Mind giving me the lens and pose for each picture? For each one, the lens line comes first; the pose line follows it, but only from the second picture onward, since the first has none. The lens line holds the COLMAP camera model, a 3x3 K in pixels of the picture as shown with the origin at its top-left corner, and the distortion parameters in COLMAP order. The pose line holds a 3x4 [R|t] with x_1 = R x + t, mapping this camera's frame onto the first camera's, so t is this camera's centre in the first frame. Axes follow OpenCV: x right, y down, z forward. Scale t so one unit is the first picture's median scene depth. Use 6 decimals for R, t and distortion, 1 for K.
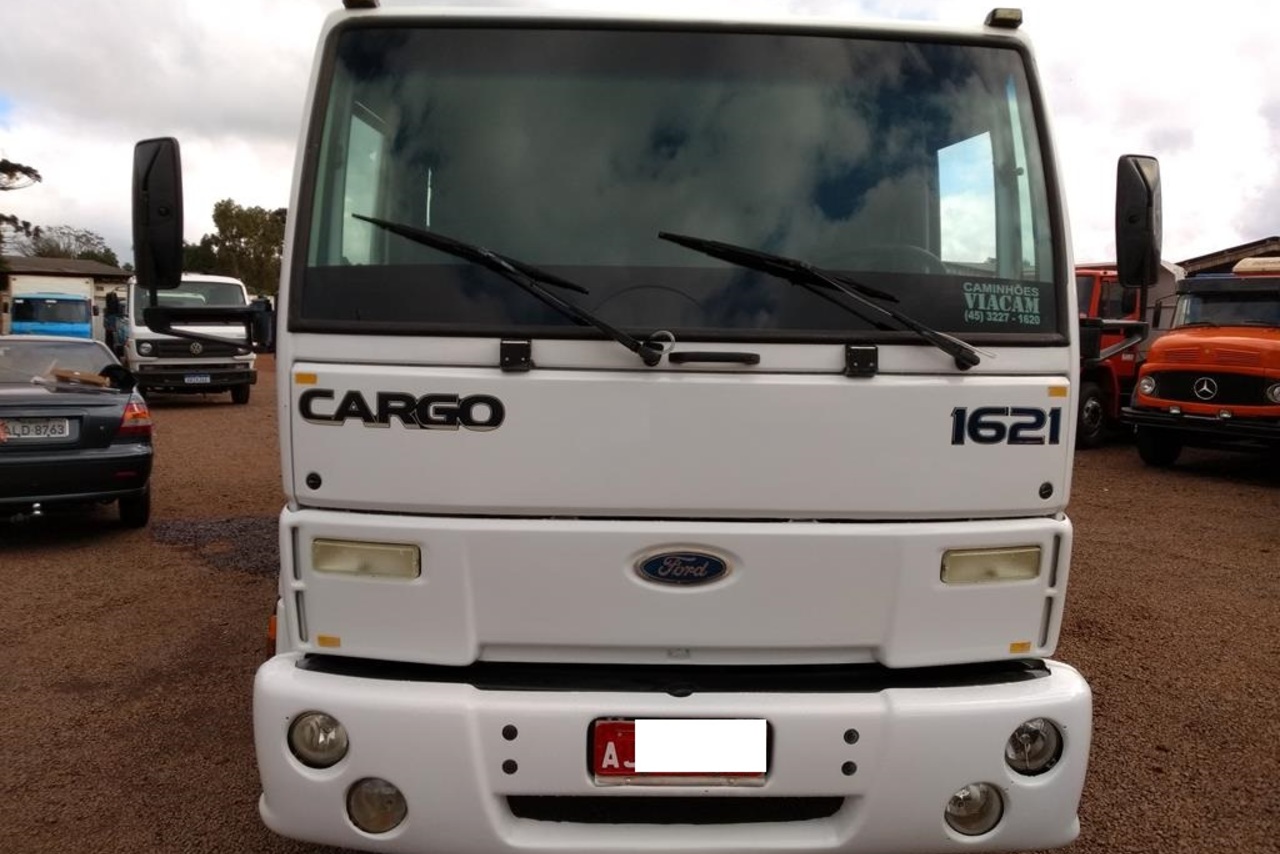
lens RADIAL K [[969.6, 0, 640.0], [0, 969.6, 427.0], [0, 0, 1]] dist [0.036309, -0.000120]
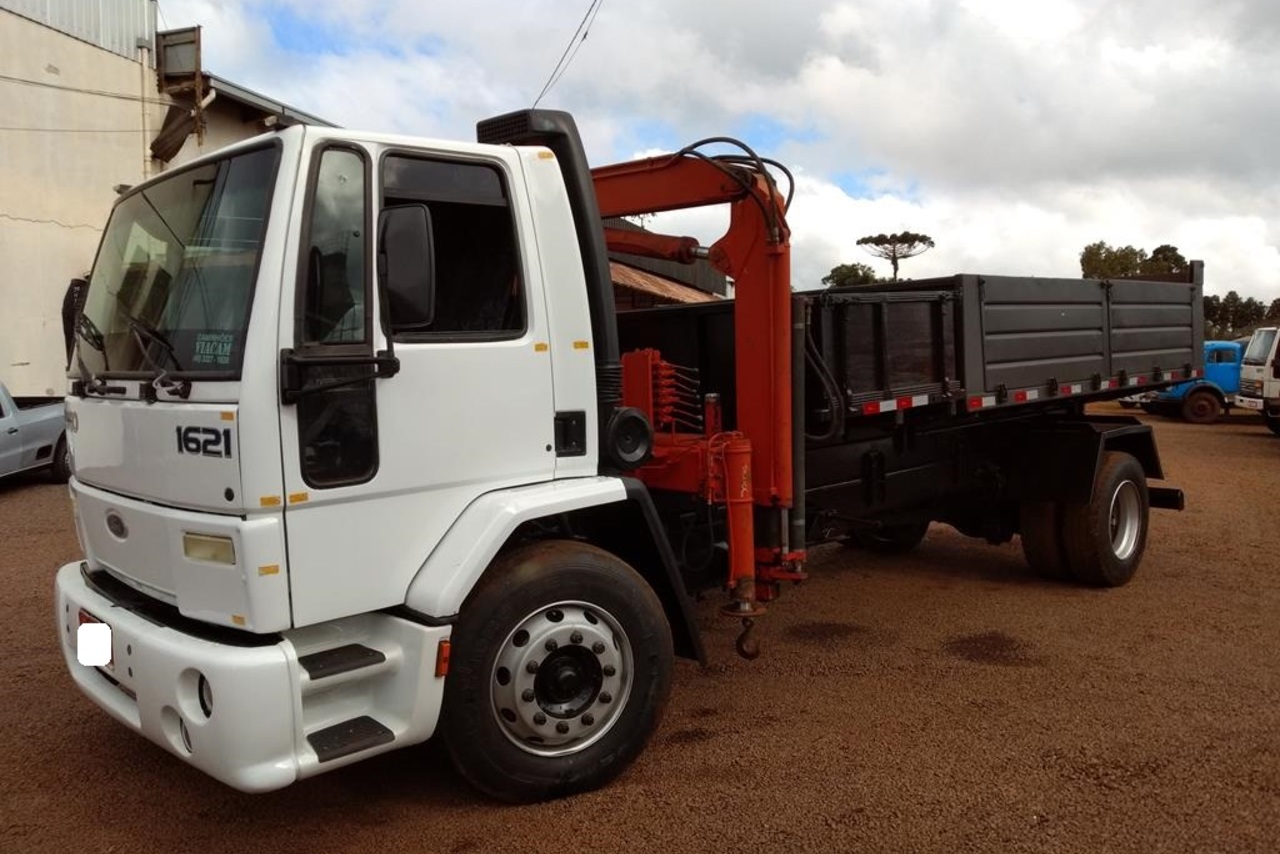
lens RADIAL K [[969.6, 0, 640.0], [0, 969.6, 427.0], [0, 0, 1]] dist [0.036309, -0.000120]
pose [[0.677710, 0.023406, -0.734956, 1.742104], [-0.056437, 0.998201, -0.020252, -0.027024], [0.733160, 0.055203, 0.677812, 0.538345]]
